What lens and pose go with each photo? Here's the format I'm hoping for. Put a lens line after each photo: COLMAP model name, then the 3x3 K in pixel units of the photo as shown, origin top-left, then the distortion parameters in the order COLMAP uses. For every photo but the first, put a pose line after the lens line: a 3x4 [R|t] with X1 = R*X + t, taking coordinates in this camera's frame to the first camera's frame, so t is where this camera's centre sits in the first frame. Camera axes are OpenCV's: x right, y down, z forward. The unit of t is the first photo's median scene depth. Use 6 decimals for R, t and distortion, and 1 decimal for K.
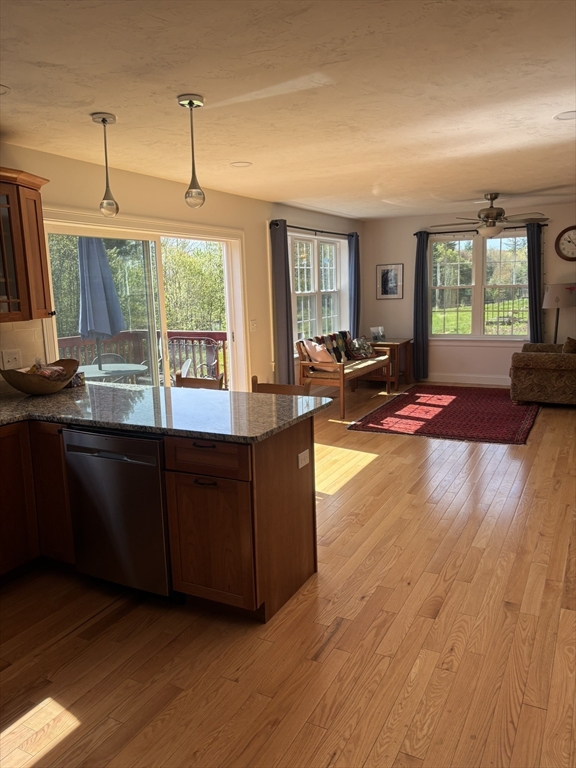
lens RADIAL K [[582.0, 0, 288.0], [0, 582.0, 384.0], [0, 0, 1]] dist [0.026991, -0.002418]
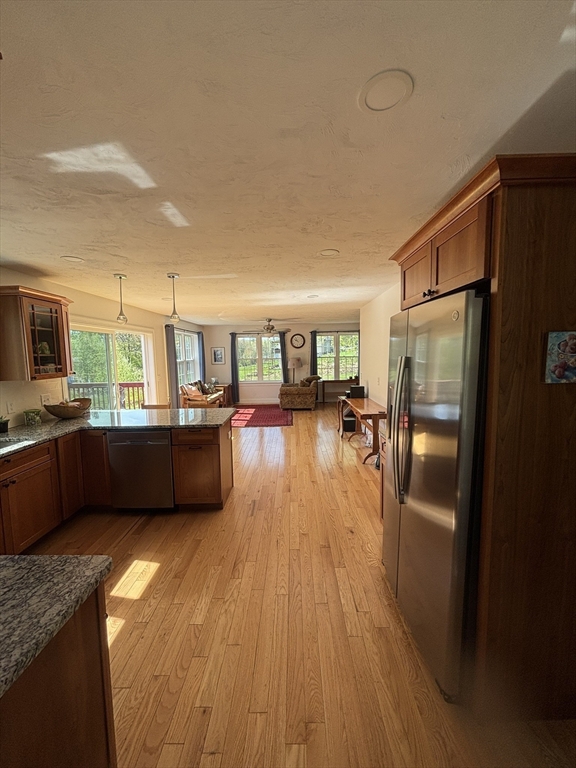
lens RADIAL K [[309.0, 0, 288.0], [0, 309.0, 384.0], [0, 0, 1]] dist [-0.001370, -0.000121]
pose [[0.887301, -0.031426, 0.460119, -0.147380], [0.067744, 0.995735, -0.062630, 0.010414], [-0.456189, 0.086742, 0.885645, -0.085311]]
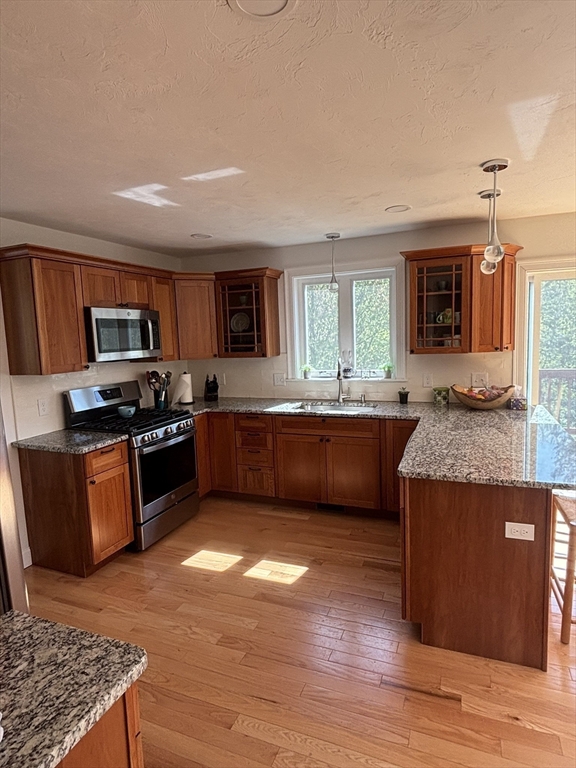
lens RADIAL K [[447.9, 0, 288.0], [0, 447.9, 384.0], [0, 0, 1]] dist [-0.001270, 0.000459]
pose [[0.106025, 0.142951, -0.984034, 0.297627], [-0.130108, 0.983099, 0.128796, -0.063589], [0.985815, 0.114375, 0.122832, 0.252925]]
